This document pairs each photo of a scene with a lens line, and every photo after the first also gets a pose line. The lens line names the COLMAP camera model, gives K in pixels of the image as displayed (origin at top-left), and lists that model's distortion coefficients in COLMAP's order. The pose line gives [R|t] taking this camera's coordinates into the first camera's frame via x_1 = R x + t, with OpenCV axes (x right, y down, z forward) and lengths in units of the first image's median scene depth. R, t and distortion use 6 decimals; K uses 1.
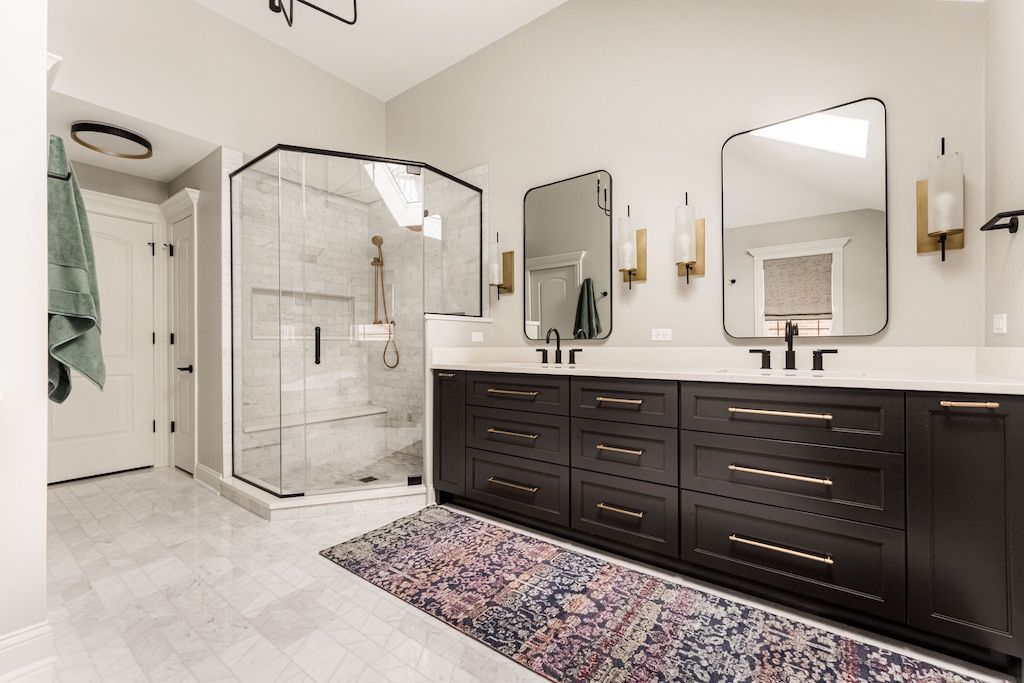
lens RADIAL K [[435.1, 0, 511.2], [0, 435.1, 346.9], [0, 0, 1]] dist [0.001092, -0.000108]
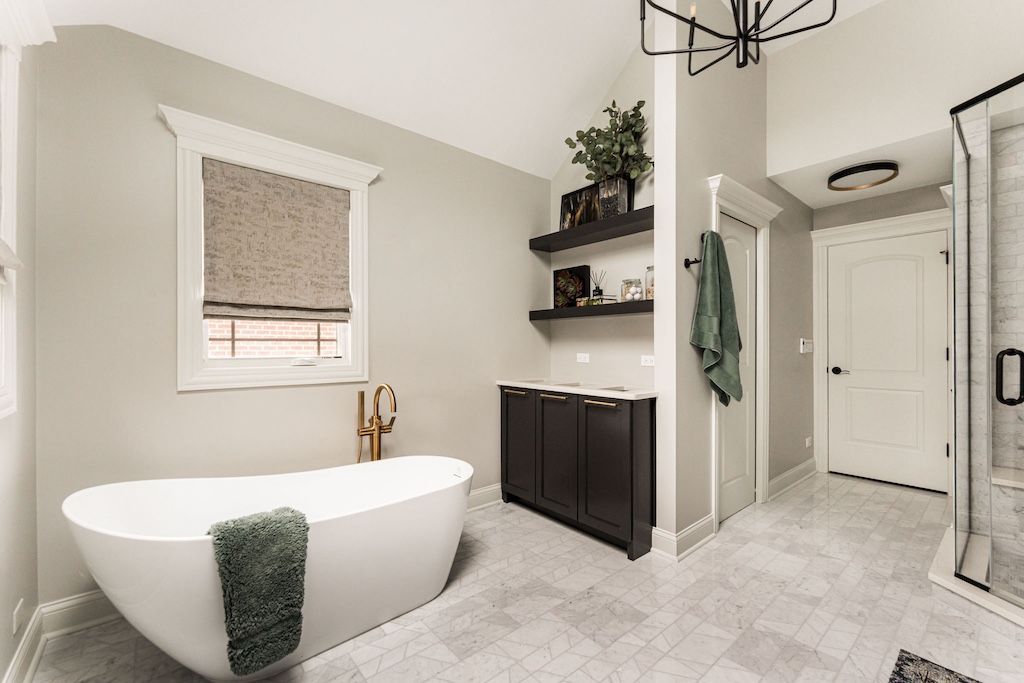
lens RADIAL K [[424.8, 0, 502.5], [0, 424.8, 347.1], [0, 0, 1]] dist [0.005720, -0.000672]
pose [[-0.235146, 0.001528, -0.971959, 0.327284], [0.001552, 0.999998, 0.001196, -0.044974], [0.971959, -0.001227, -0.235148, 0.358170]]
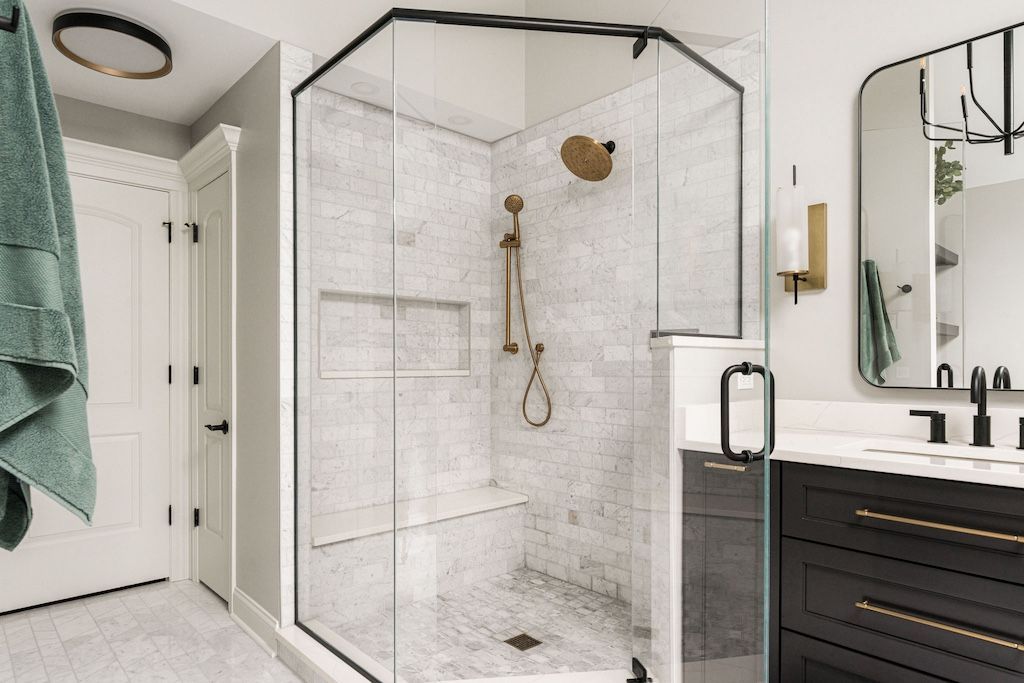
lens RADIAL K [[605.2, 0, 486.8], [0, 605.2, 366.6], [0, 0, 1]] dist [-0.000484, 0.002029]
pose [[0.981929, 0.002089, -0.189237, -0.249924], [-0.002365, 0.999996, -0.001234, -0.037348], [0.189233, 0.001660, 0.981931, 0.277130]]
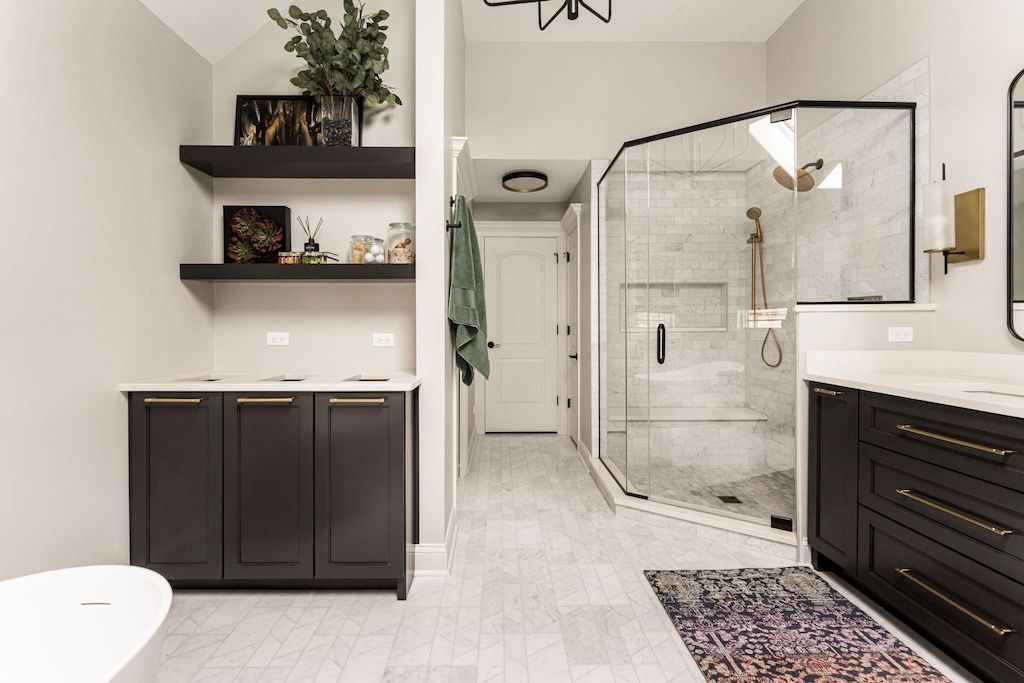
lens RADIAL K [[435.1, 0, 501.6], [0, 435.1, 328.5], [0, 0, 1]] dist [0.001092, -0.000108]
pose [[0.609273, 0.004761, -0.792946, 0.079277], [0.001187, 0.999975, 0.006916, -0.038731], [0.792960, -0.005155, 0.609252, 0.139978]]
